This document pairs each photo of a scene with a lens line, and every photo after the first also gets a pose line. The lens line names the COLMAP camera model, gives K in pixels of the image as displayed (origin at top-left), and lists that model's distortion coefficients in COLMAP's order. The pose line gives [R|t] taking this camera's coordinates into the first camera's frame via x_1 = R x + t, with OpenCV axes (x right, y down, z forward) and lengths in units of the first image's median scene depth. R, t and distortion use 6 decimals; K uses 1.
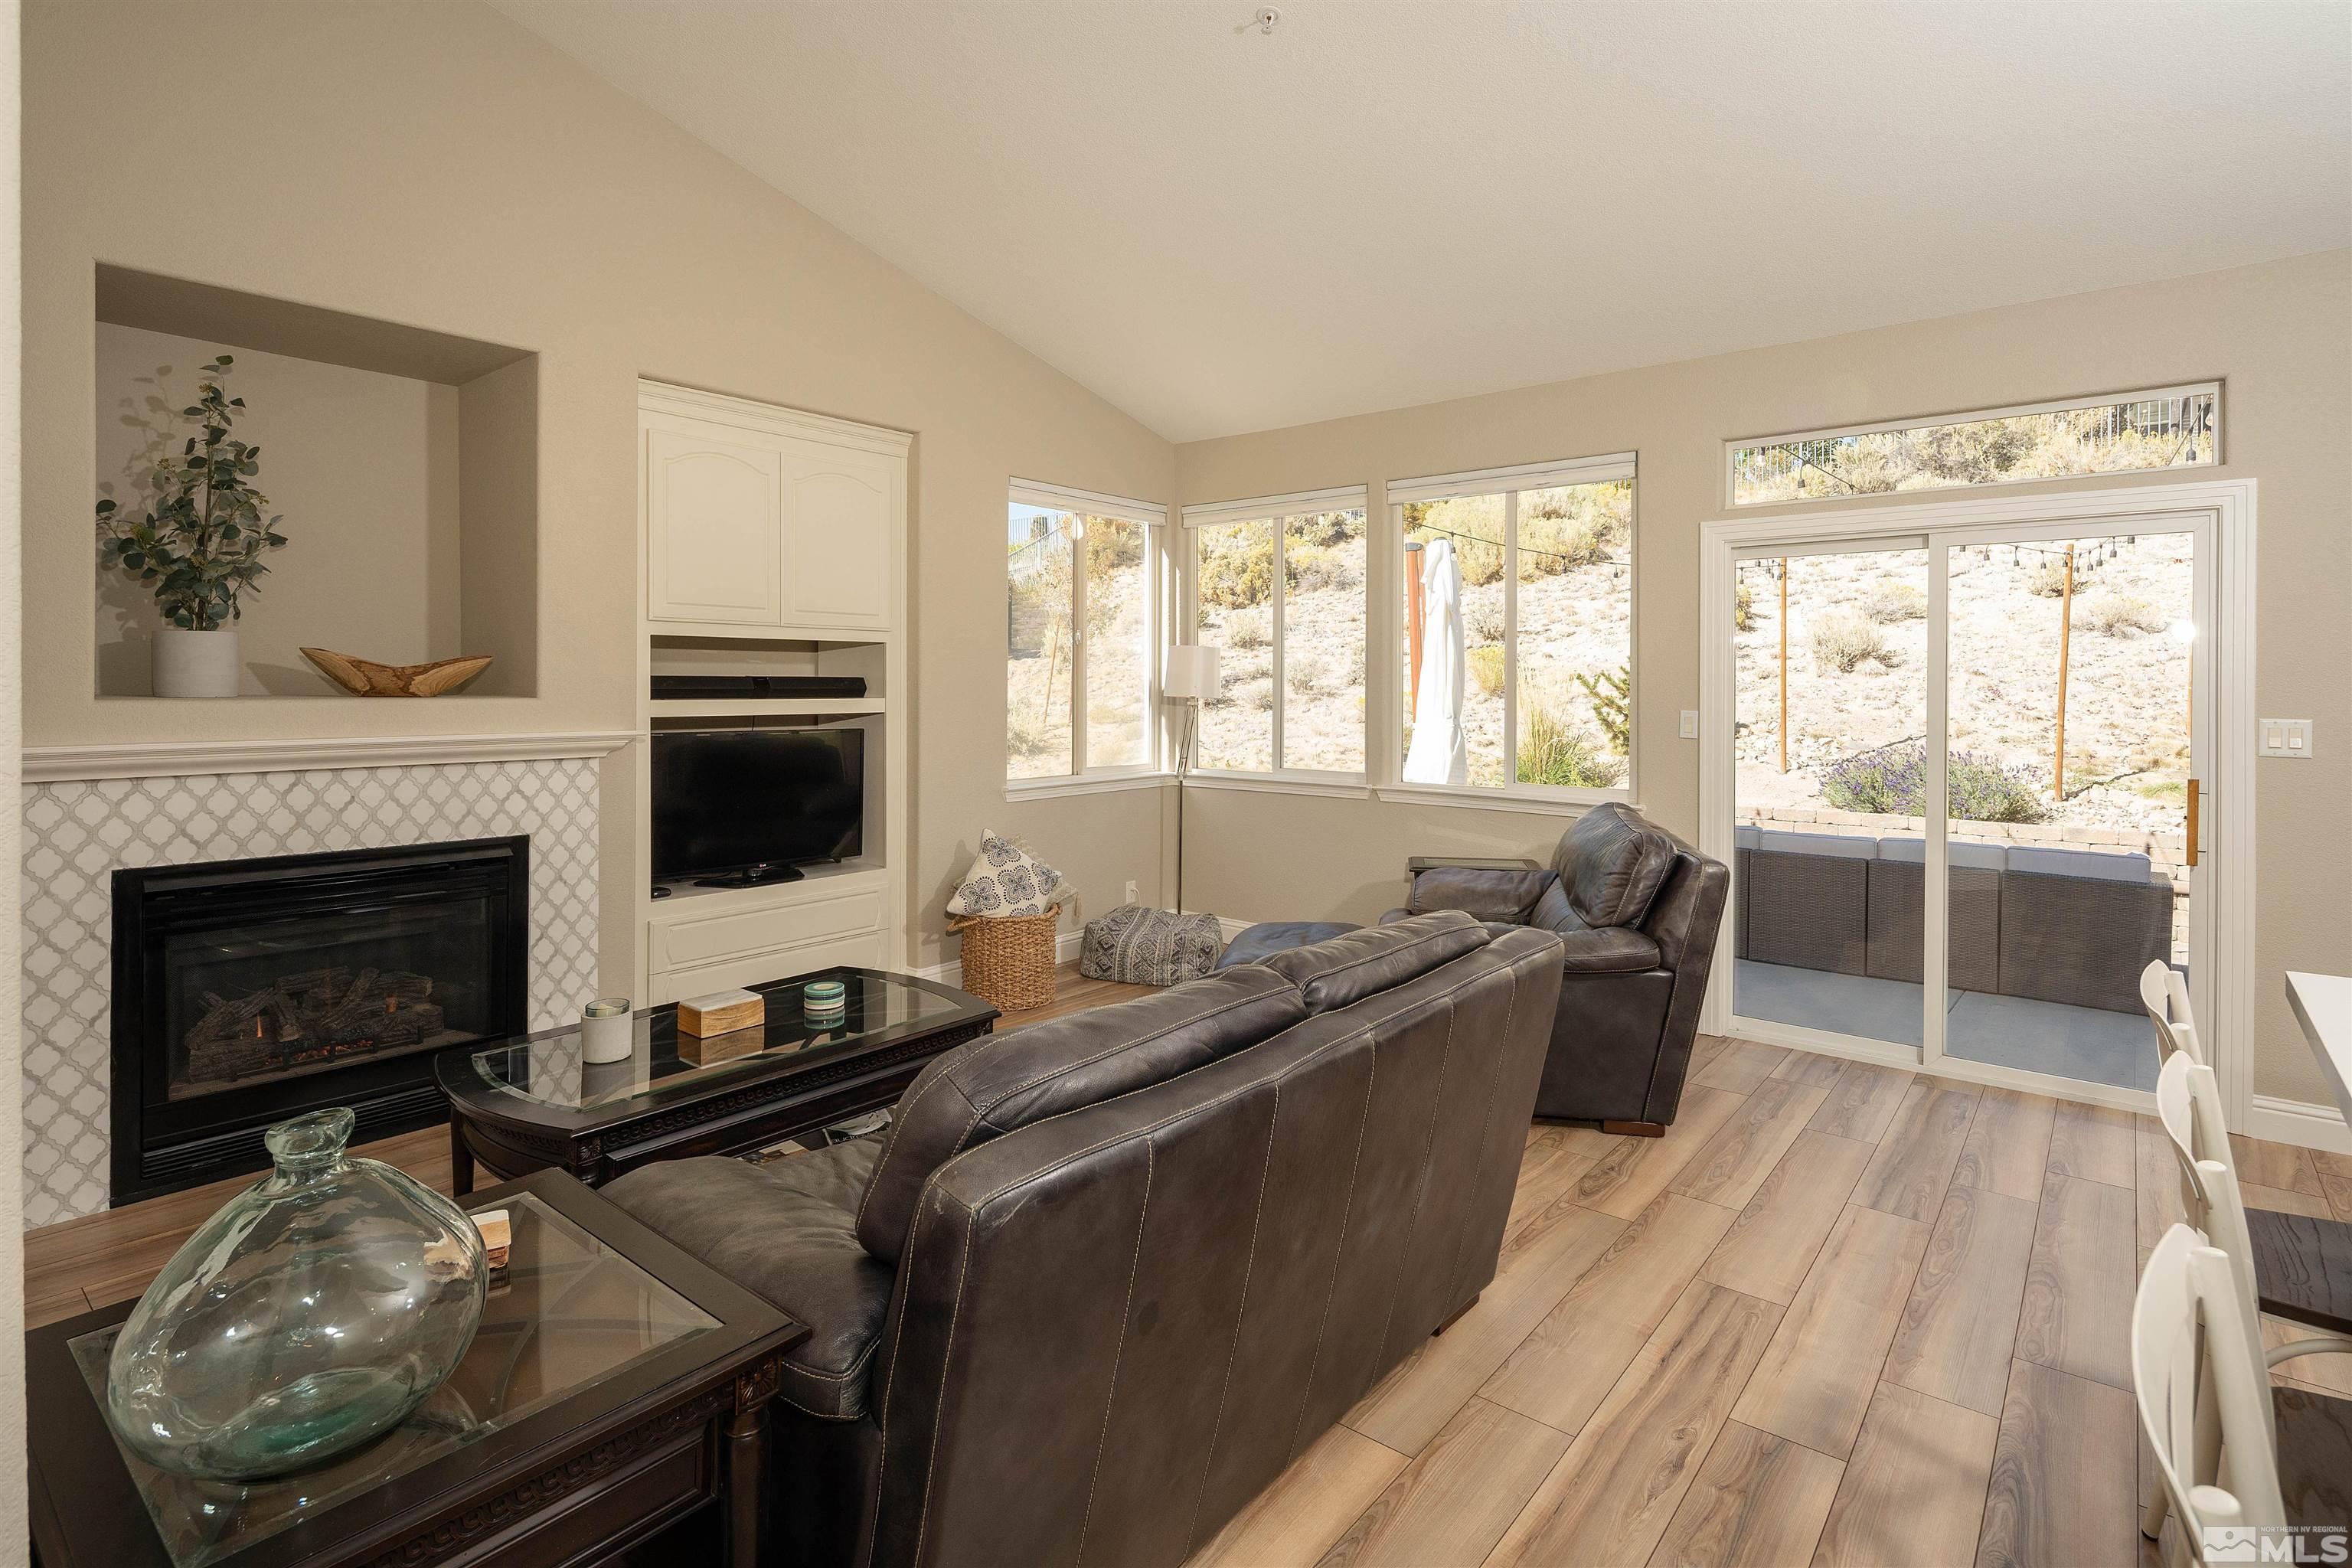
lens RADIAL K [[1164.9, 0, 1173.8], [0, 1164.9, 687.0], [0, 0, 1]] dist [-0.001337, -0.000353]
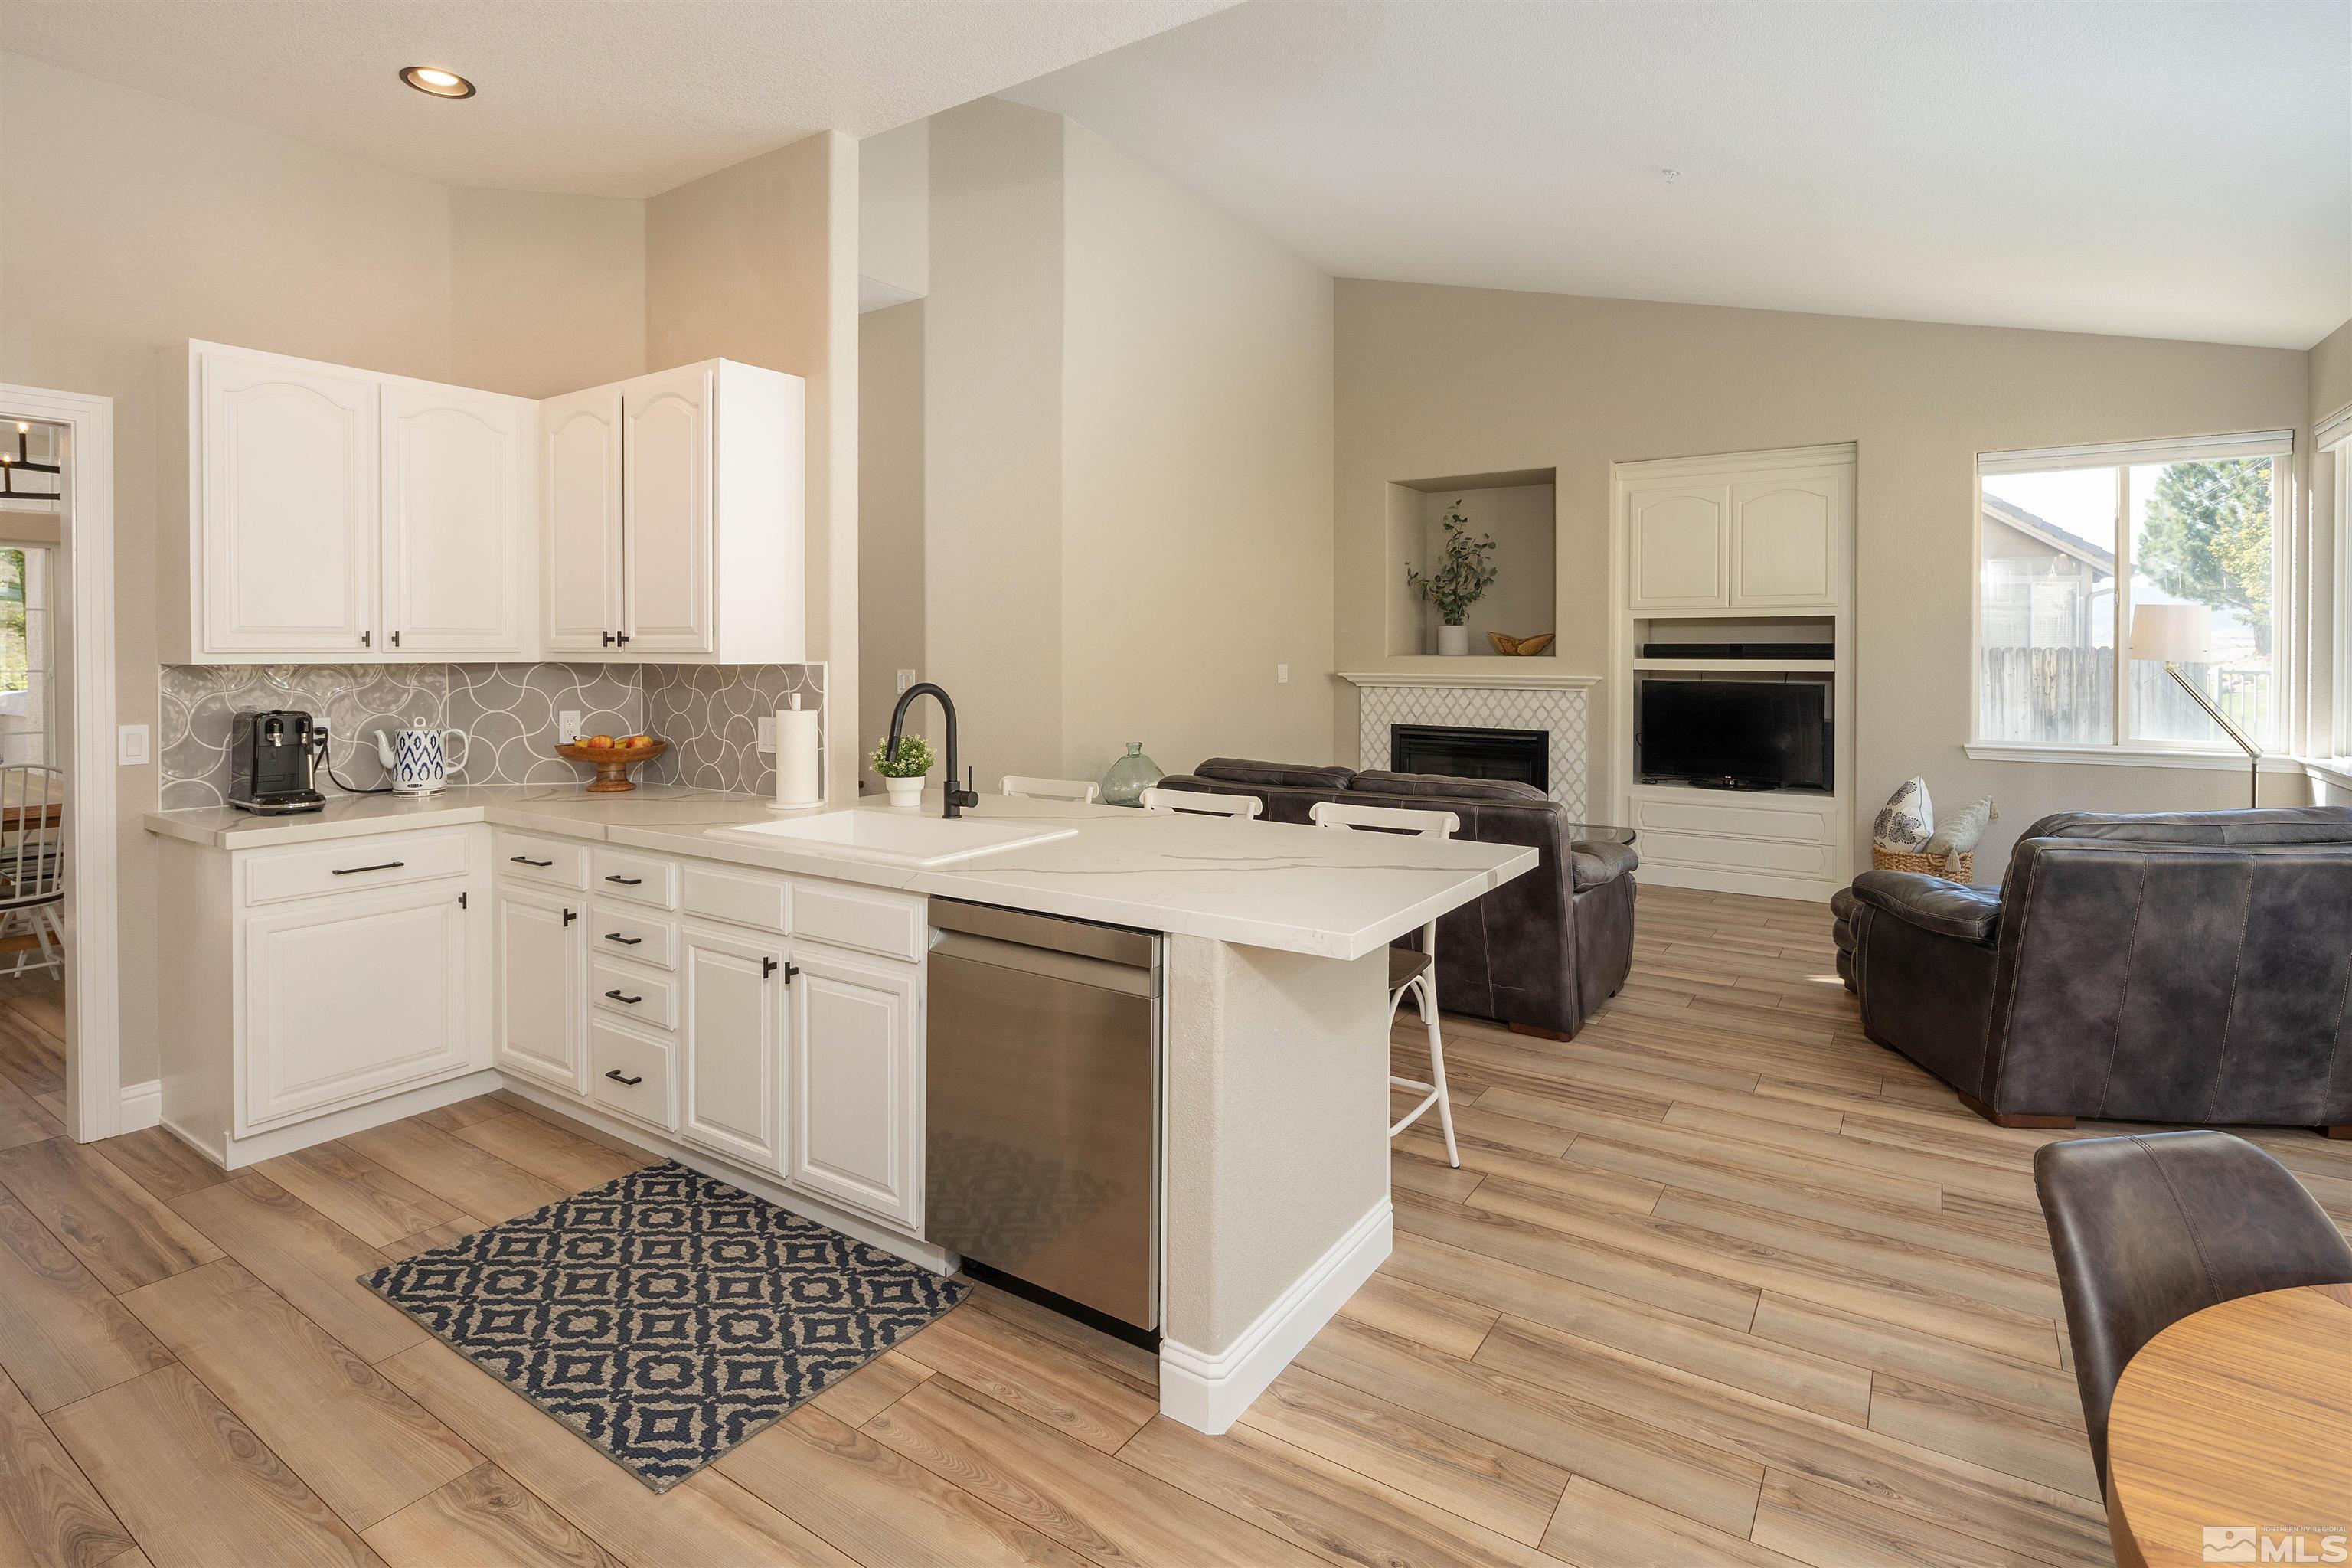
lens RADIAL K [[1164.9, 0, 1173.8], [0, 1164.9, 687.0], [0, 0, 1]] dist [-0.001337, -0.000353]
pose [[0.094941, 0.028381, -0.995078, 1.234779], [-0.004779, 0.999595, 0.028054, 0.008251], [0.995471, 0.002092, 0.095038, 0.234380]]
